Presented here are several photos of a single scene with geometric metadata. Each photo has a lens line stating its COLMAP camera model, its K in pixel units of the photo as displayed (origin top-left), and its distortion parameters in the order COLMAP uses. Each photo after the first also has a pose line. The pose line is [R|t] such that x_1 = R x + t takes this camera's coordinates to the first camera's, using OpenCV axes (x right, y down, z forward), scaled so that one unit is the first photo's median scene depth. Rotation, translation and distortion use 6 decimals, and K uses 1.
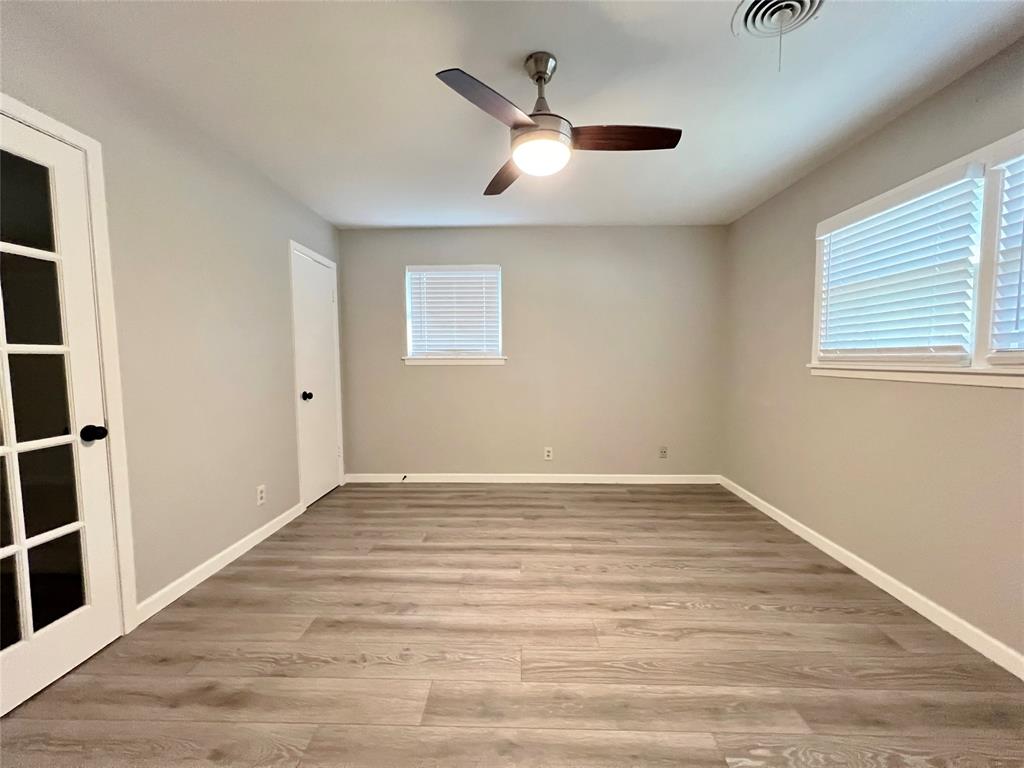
lens RADIAL K [[416.7, 0, 534.5], [0, 416.7, 387.8], [0, 0, 1]] dist [0.000293, -0.000117]
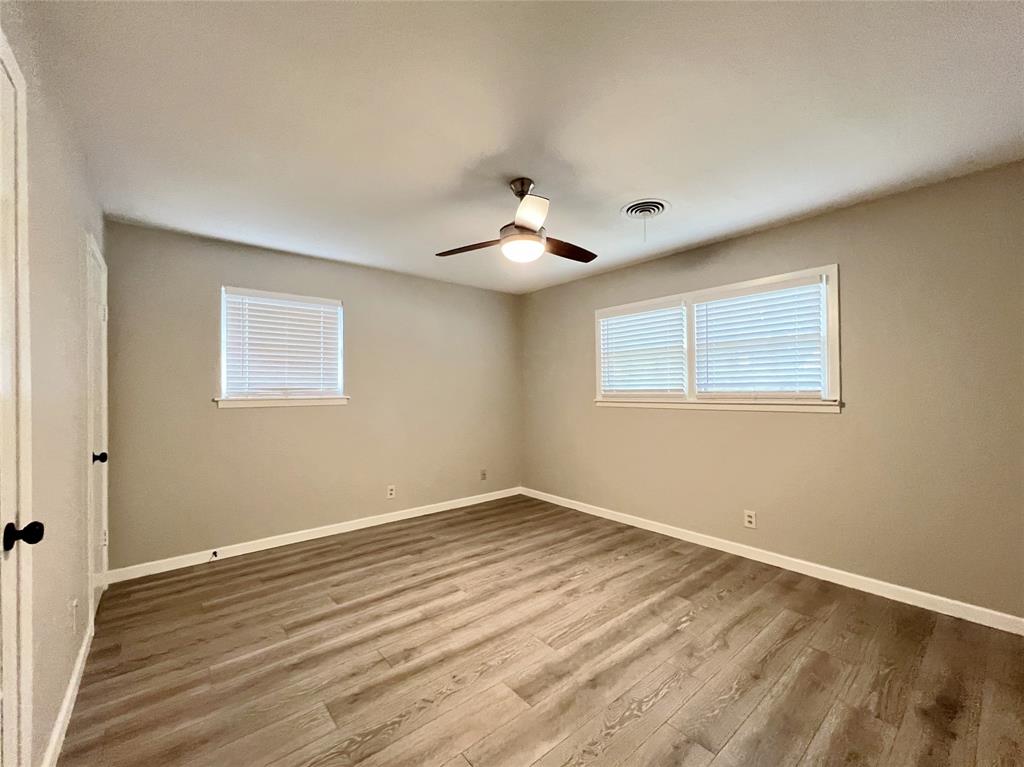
lens RADIAL K [[416.7, 0, 532.3], [0, 416.7, 385.5], [0, 0, 1]] dist [0.000293, -0.000117]
pose [[0.743028, 0.004511, 0.669245, -0.581326], [0.053767, 0.996343, -0.066411, -0.018360], [-0.667097, 0.085328, 0.740068, 0.015331]]
